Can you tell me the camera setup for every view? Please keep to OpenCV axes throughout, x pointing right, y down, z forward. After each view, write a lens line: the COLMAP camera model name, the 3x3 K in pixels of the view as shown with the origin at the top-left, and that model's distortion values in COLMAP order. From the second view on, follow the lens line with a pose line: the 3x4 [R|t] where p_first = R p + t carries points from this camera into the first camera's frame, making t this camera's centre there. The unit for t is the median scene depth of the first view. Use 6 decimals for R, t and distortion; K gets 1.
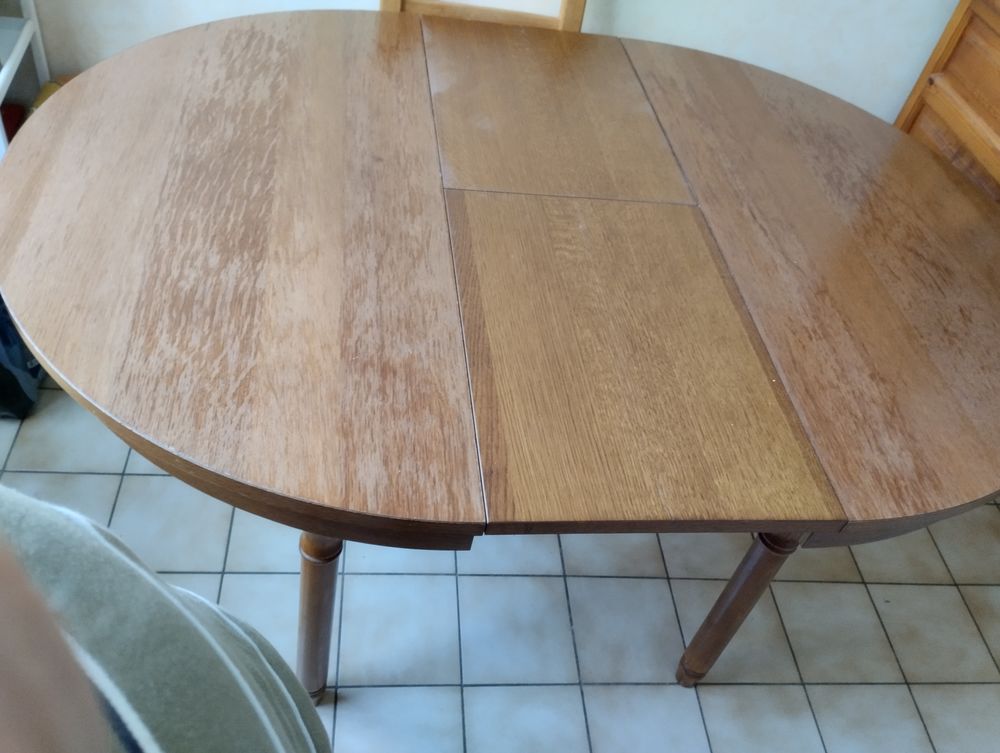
lens RADIAL K [[852.4, 0, 505.7], [0, 852.4, 375.3], [0, 0, 1]] dist [0.076037, -0.100702]
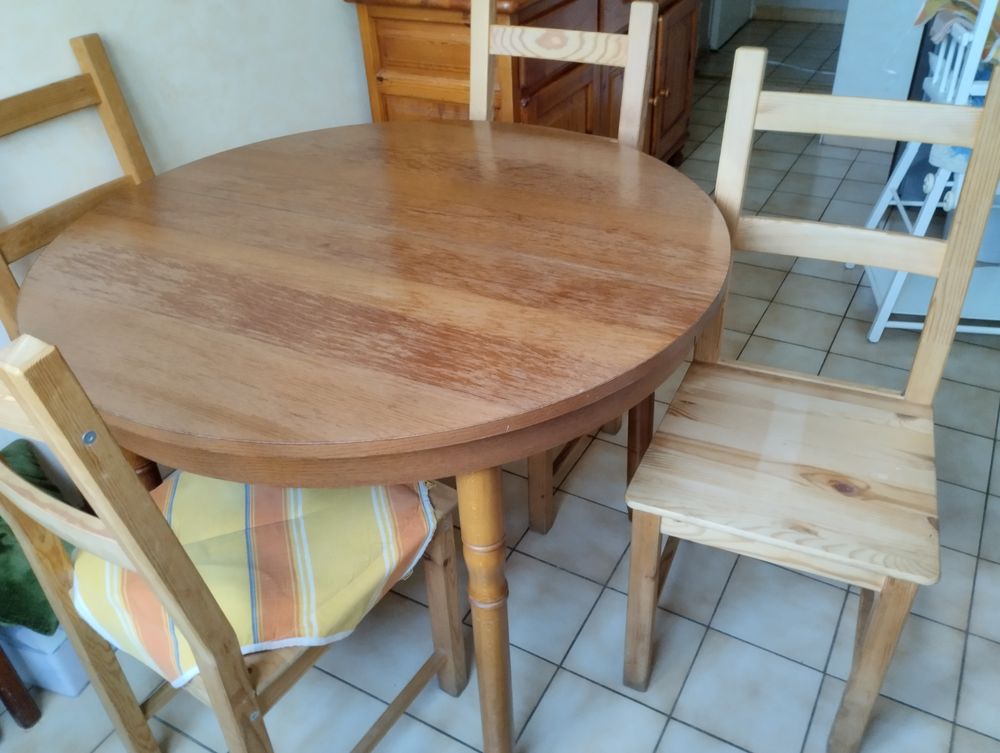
lens RADIAL K [[852.4, 0, 501.2], [0, 852.4, 375.6], [0, 0, 1]] dist [0.076037, -0.100702]
pose [[0.537094, -0.618920, 0.573122, -0.968751], [0.685612, 0.716115, 0.130827, -0.146420], [-0.491393, 0.322673, 0.808960, 0.033402]]
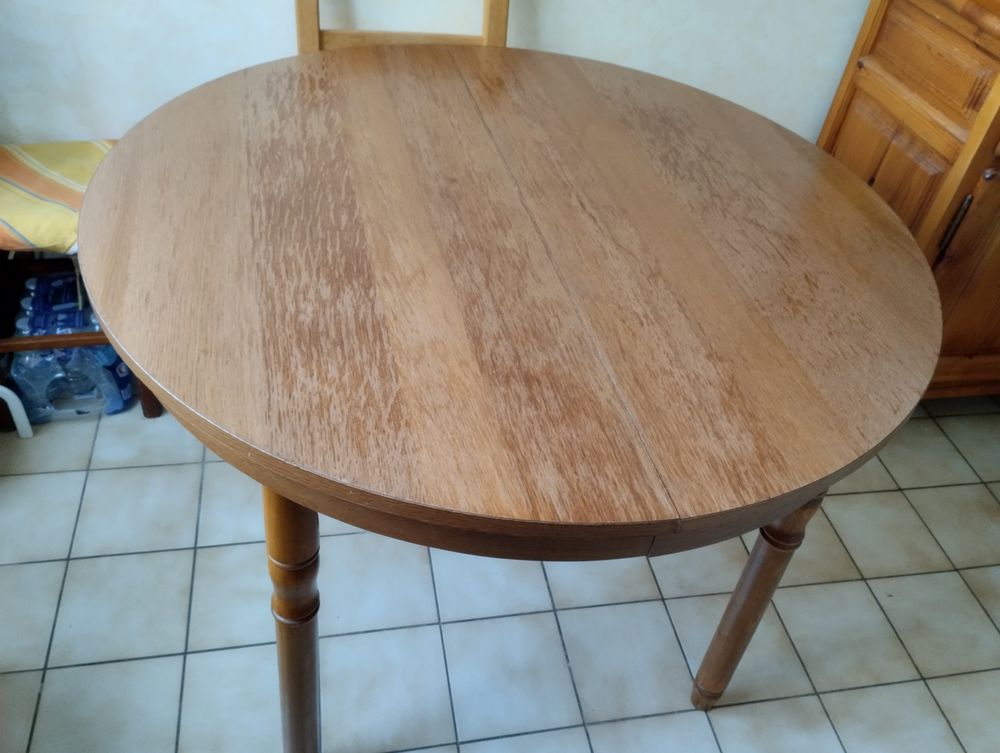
lens RADIAL K [[852.4, 0, 501.5], [0, 852.4, 370.4], [0, 0, 1]] dist [0.076037, -0.100702]
pose [[0.991682, -0.116653, 0.054399, -0.213243], [0.119640, 0.991275, -0.055313, 0.031664], [-0.047472, 0.061361, 0.996986, 0.038525]]
